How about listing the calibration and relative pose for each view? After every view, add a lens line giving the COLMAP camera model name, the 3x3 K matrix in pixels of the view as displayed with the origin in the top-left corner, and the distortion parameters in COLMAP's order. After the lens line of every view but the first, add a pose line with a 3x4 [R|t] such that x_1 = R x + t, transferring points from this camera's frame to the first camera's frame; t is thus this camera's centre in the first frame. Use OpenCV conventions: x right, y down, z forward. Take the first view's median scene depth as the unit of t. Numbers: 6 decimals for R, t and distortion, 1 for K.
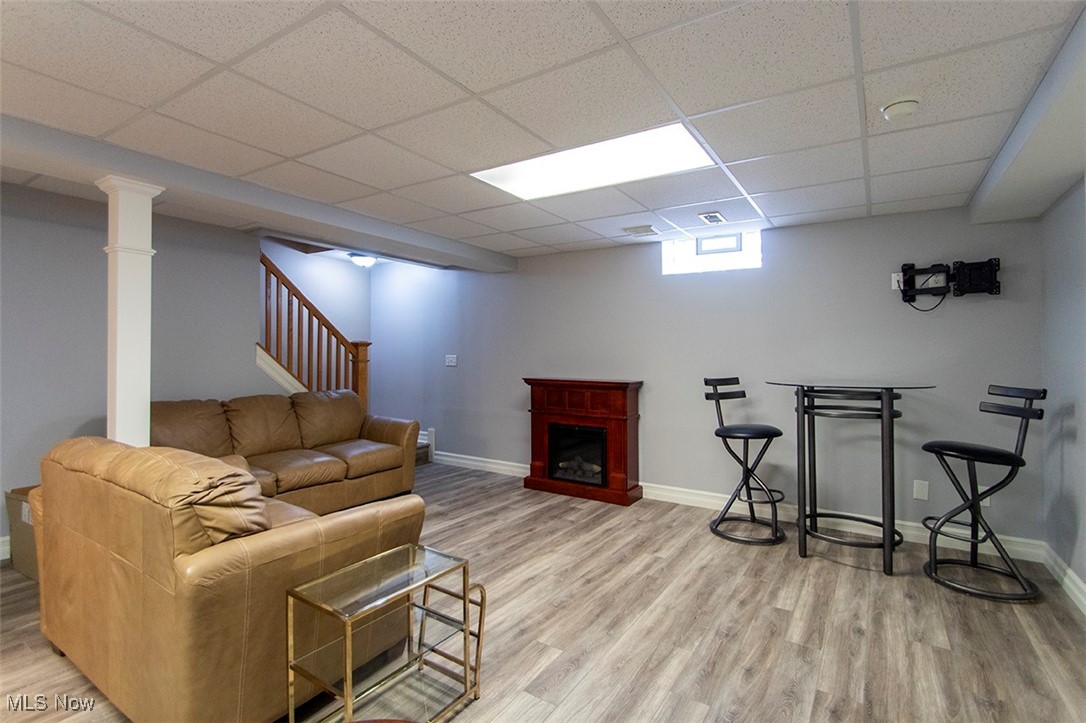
lens RADIAL K [[511.8, 0, 531.5], [0, 511.8, 353.4], [0, 0, 1]] dist [0.001036, 0.000519]
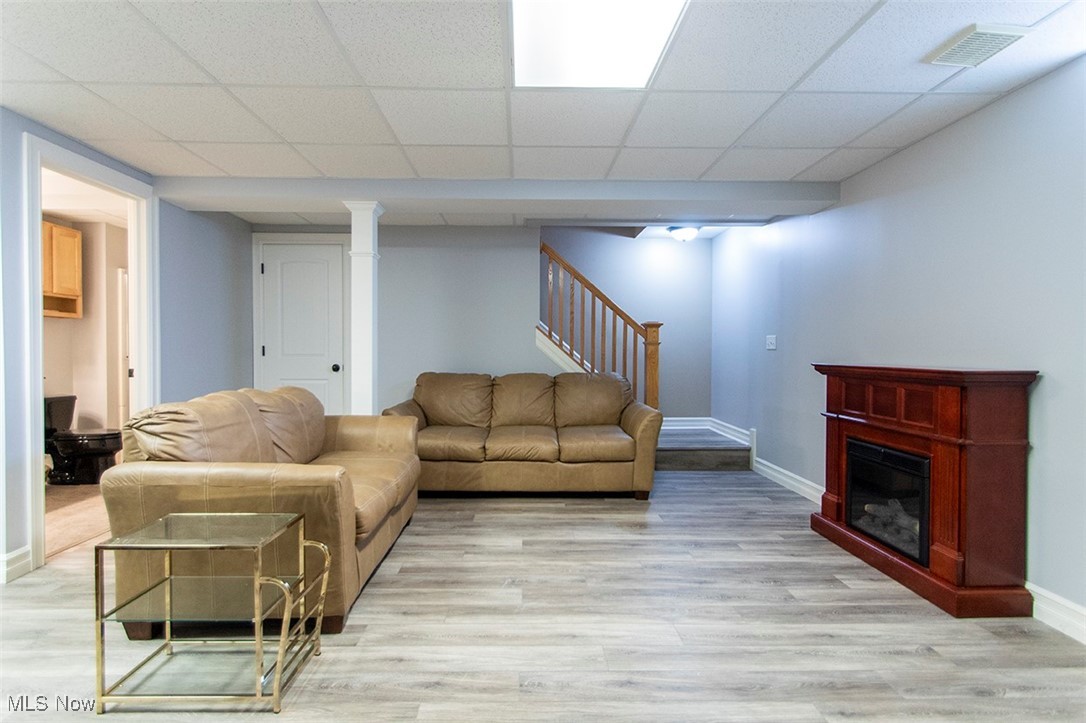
lens RADIAL K [[502.4, 0, 530.4], [0, 502.4, 362.7], [0, 0, 1]] dist [-0.001076, -0.000522]
pose [[0.574006, 0.014729, -0.818718, 0.396544], [0.006316, 0.999729, 0.022414, 0.039857], [0.818826, -0.018037, 0.573758, 0.433295]]
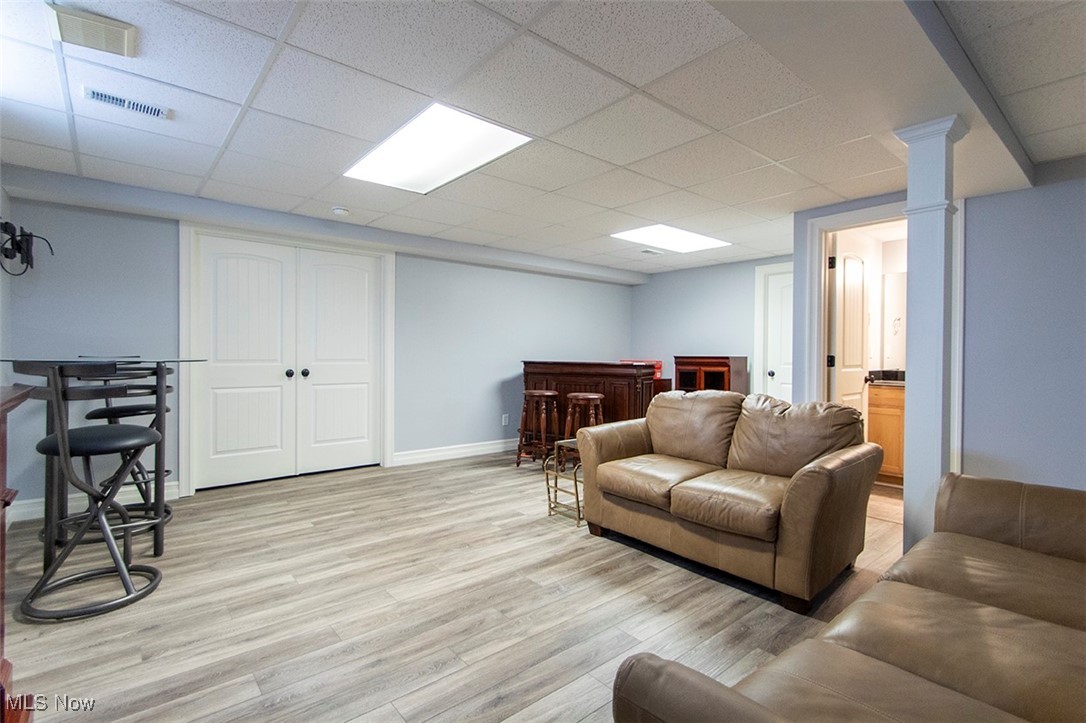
lens RADIAL K [[511.8, 0, 531.5], [0, 511.8, 353.4], [0, 0, 1]] dist [0.001036, 0.000519]
pose [[-0.958924, -0.016728, 0.283170, -0.286565], [-0.018065, 0.999835, -0.002109, 0.031523], [-0.283088, -0.007138, -0.959067, 1.425560]]
